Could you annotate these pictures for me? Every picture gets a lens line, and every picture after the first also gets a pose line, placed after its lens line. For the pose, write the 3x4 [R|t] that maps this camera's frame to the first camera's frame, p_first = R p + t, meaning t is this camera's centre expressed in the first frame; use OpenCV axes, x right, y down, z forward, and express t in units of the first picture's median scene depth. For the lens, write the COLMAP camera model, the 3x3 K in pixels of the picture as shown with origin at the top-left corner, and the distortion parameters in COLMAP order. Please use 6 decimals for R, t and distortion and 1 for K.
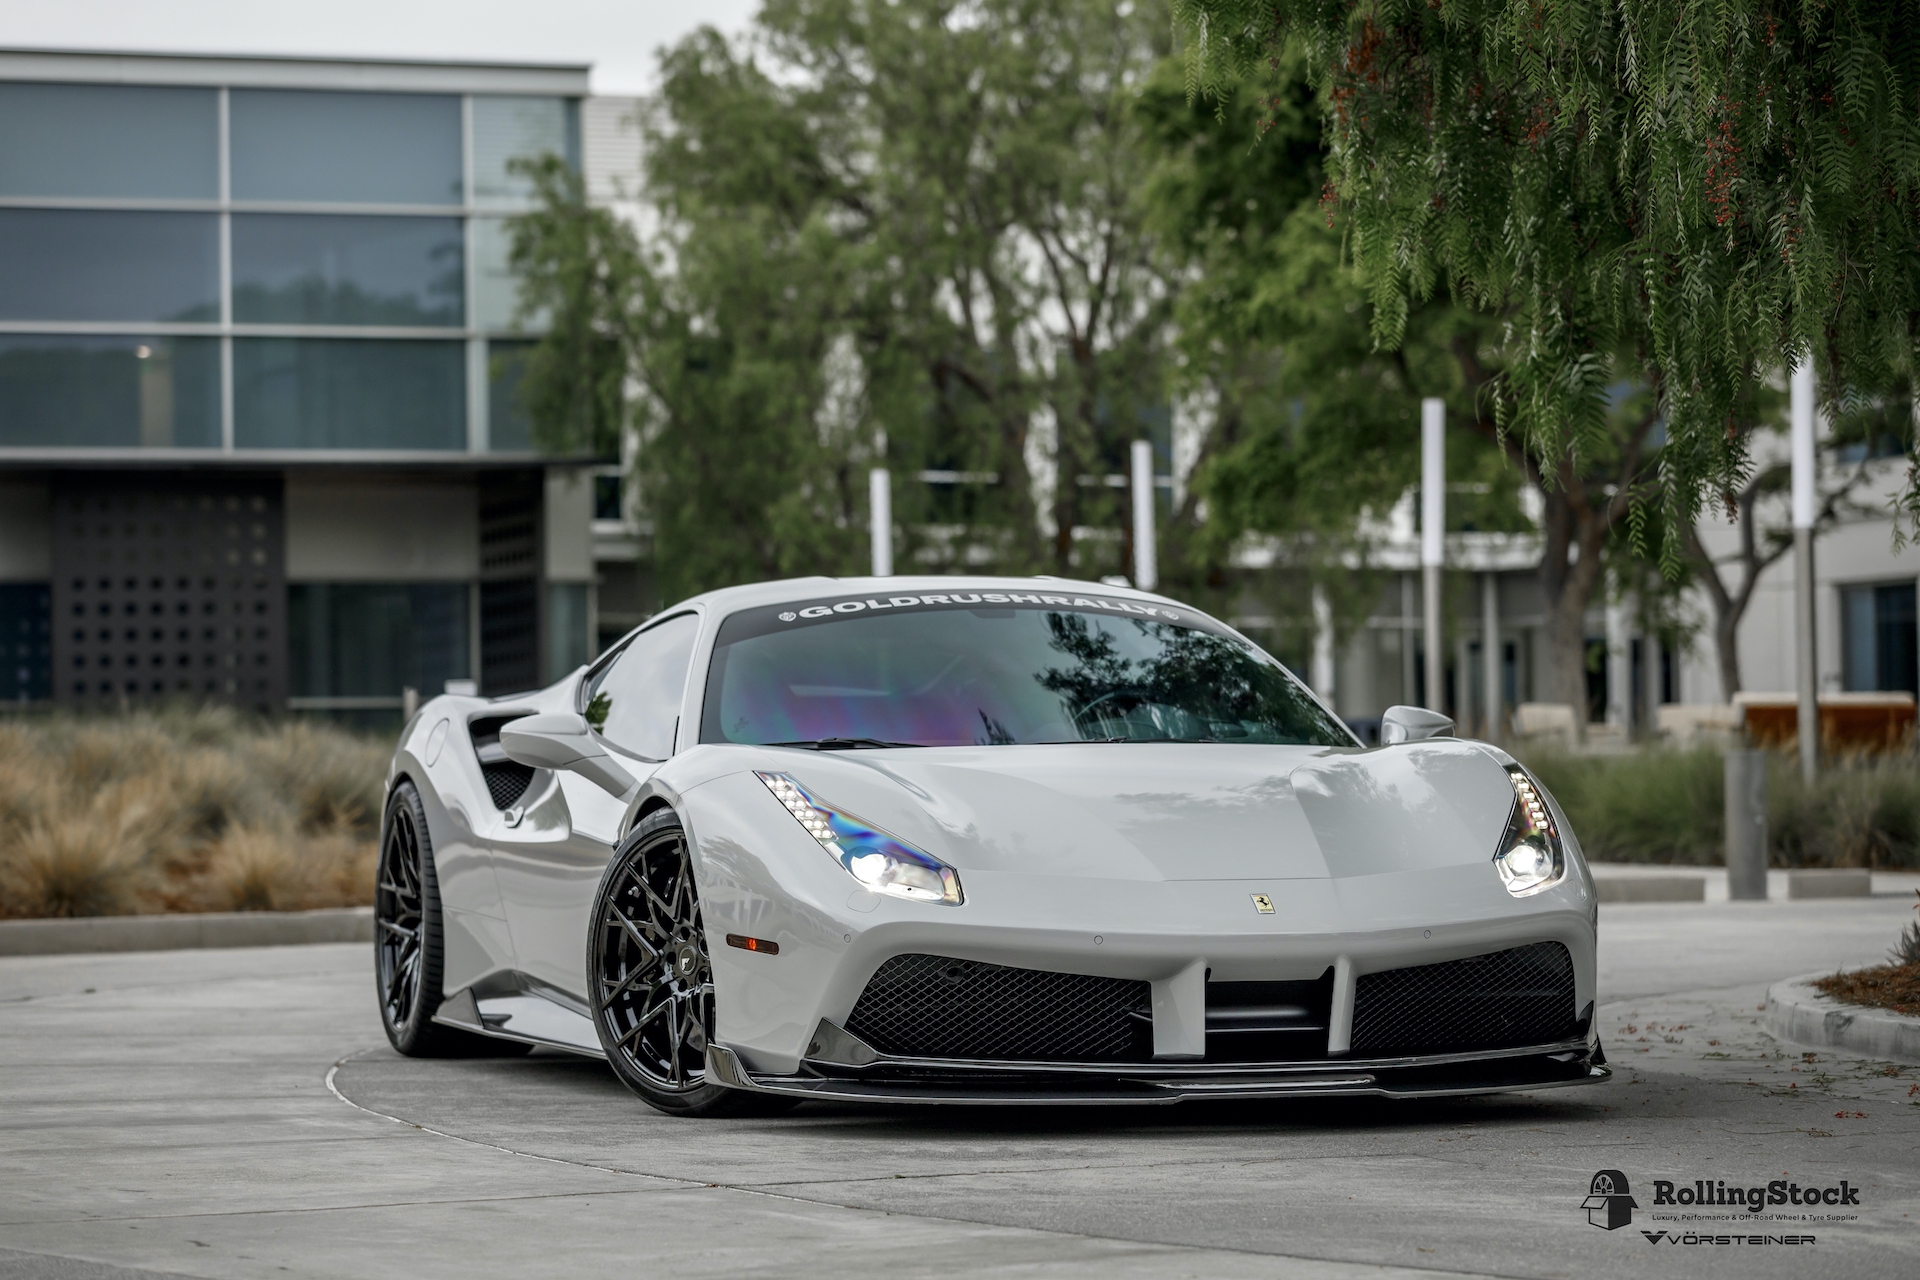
lens RADIAL K [[5932.4, 0, 960.0], [0, 5932.4, 640.0], [0, 0, 1]] dist [0.044338, 0.249304]
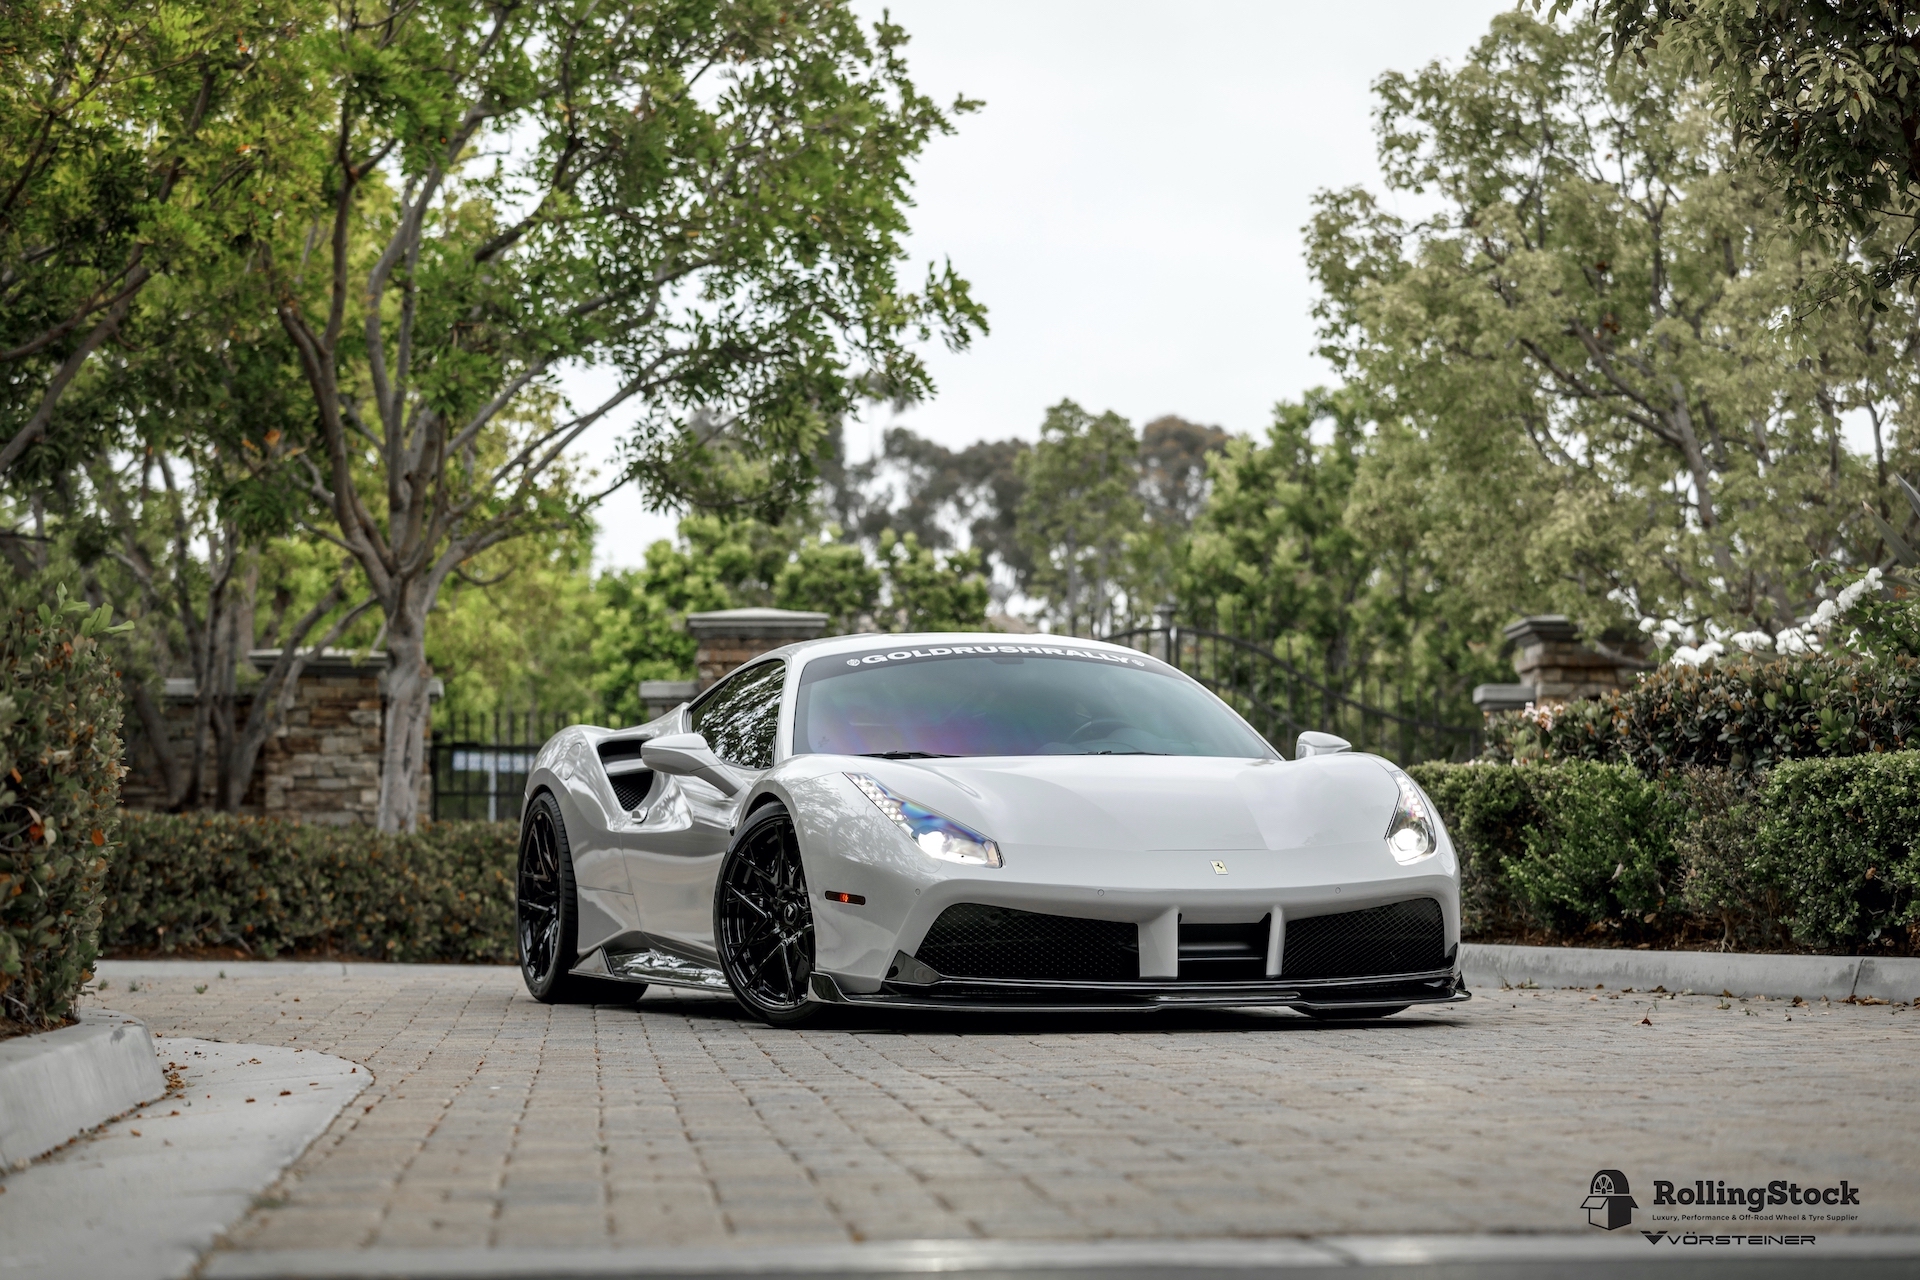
lens RADIAL K [[5632.7, 0, 960.0], [0, 5632.7, 640.0], [0, 0, 1]] dist [-0.084249, -0.230300]
pose [[0.999706, 0.002773, 0.024087, -0.039378], [-0.002381, 0.999865, -0.016269, 0.012726], [-0.024129, 0.016207, 0.999577, -0.294578]]
